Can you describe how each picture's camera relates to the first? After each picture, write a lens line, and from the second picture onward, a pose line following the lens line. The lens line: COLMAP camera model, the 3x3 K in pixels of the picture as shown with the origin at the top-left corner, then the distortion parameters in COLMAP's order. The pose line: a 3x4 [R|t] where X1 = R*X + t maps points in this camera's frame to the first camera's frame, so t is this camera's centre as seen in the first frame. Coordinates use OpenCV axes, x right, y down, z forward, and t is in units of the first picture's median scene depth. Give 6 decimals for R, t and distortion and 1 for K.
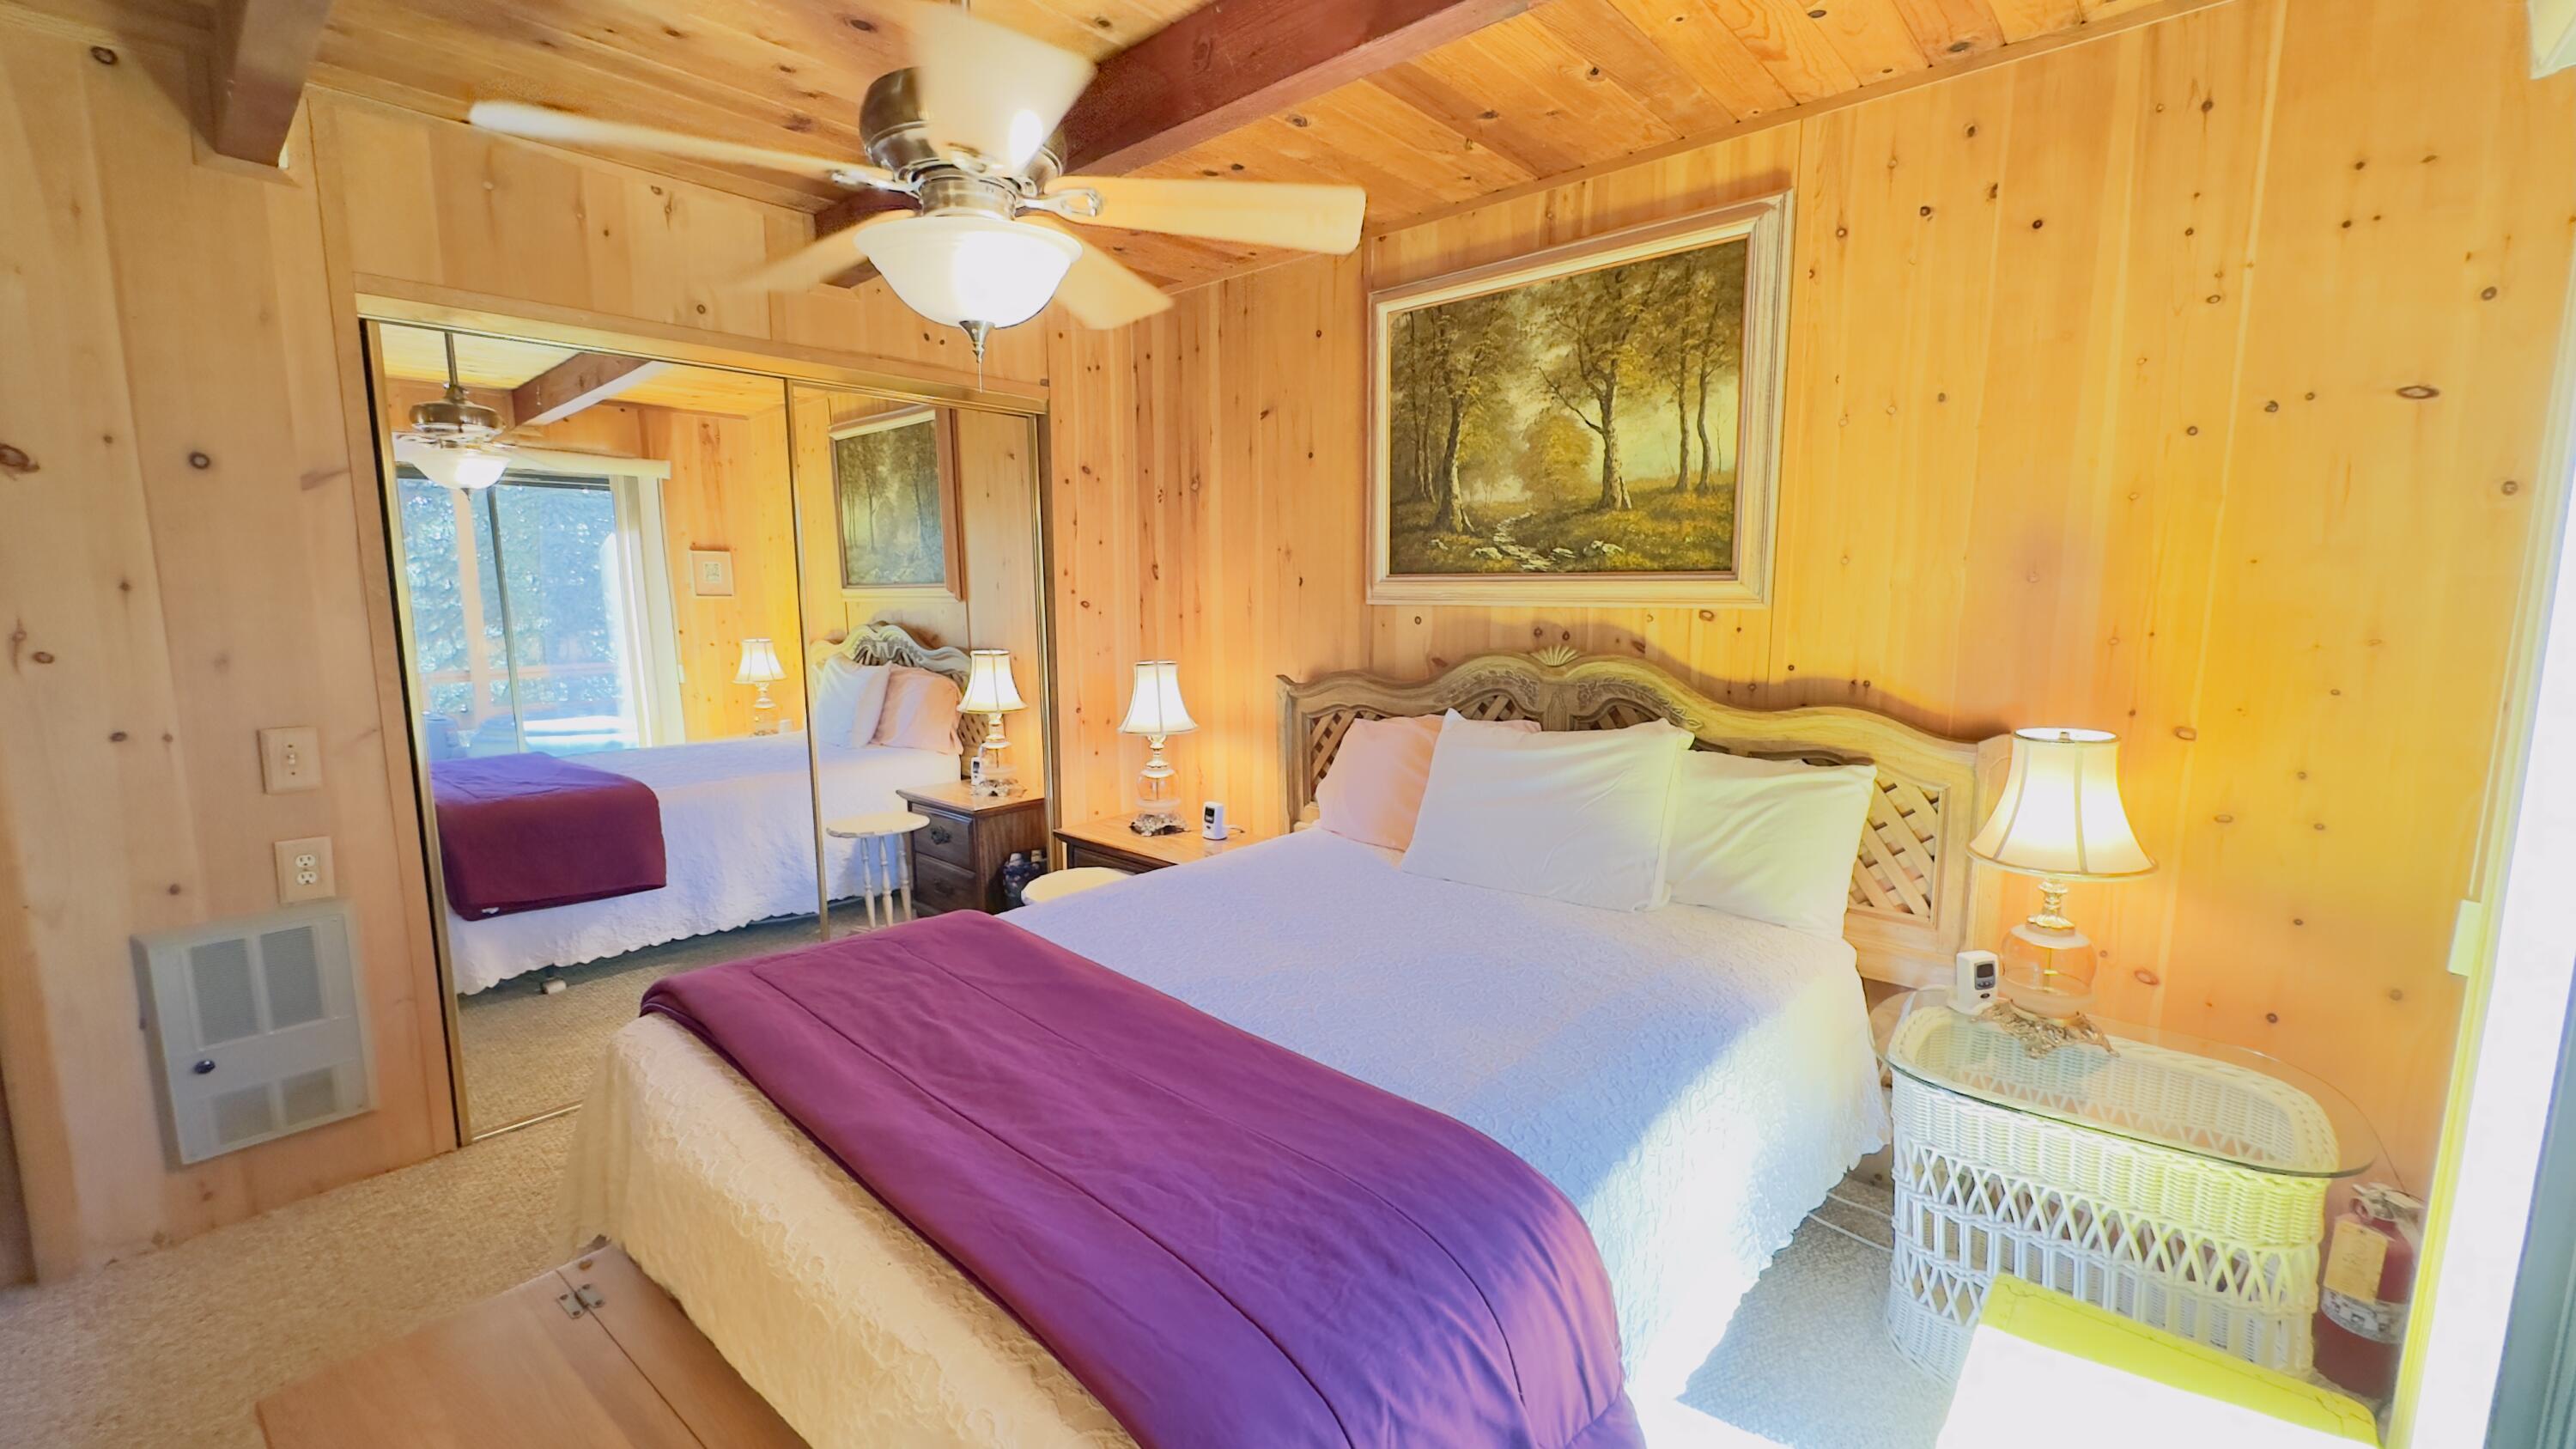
lens RADIAL K [[1027.3, 0, 1286.0], [0, 1027.3, 717.9], [0, 0, 1]] dist [-0.007787, 0.000410]
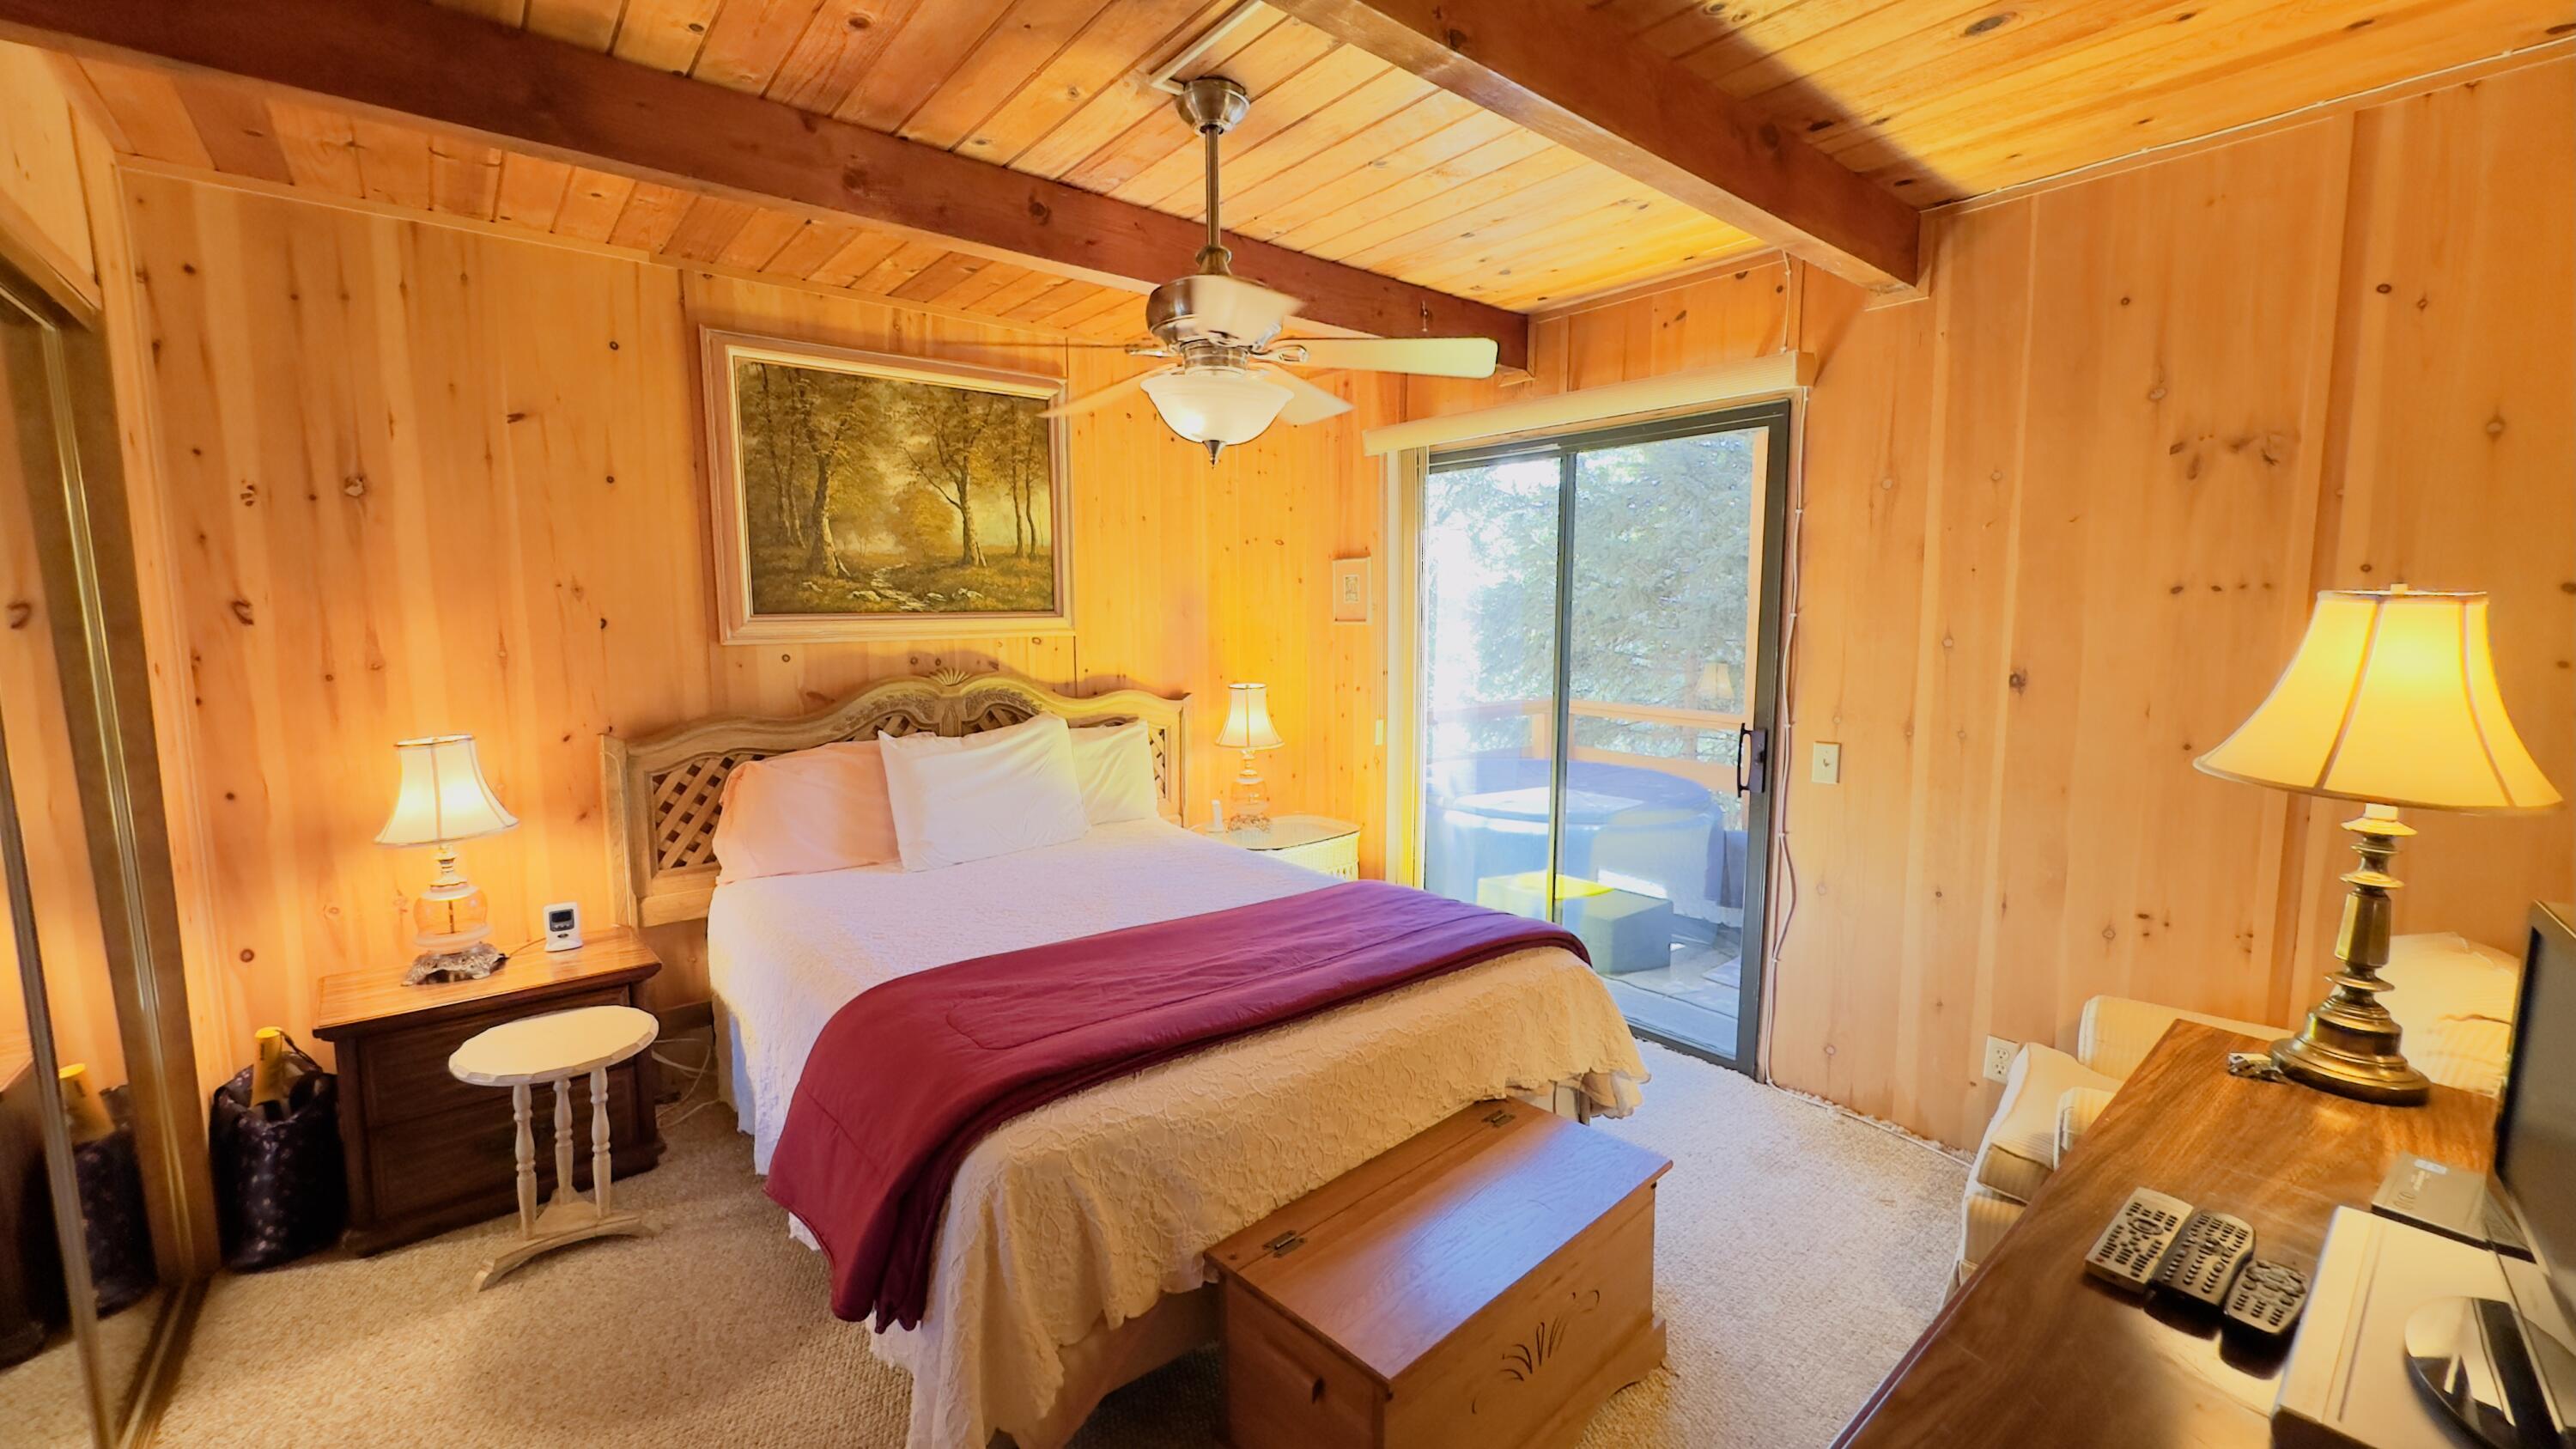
lens RADIAL K [[1027.3, 0, 1286.0], [0, 1027.3, 717.9], [0, 0, 1]] dist [-0.007787, 0.000410]
pose [[0.145446, -0.102800, 0.984011, -0.928466], [0.138397, 0.986922, 0.082648, -0.057244], [-0.979639, 0.124164, 0.157771, 0.387577]]
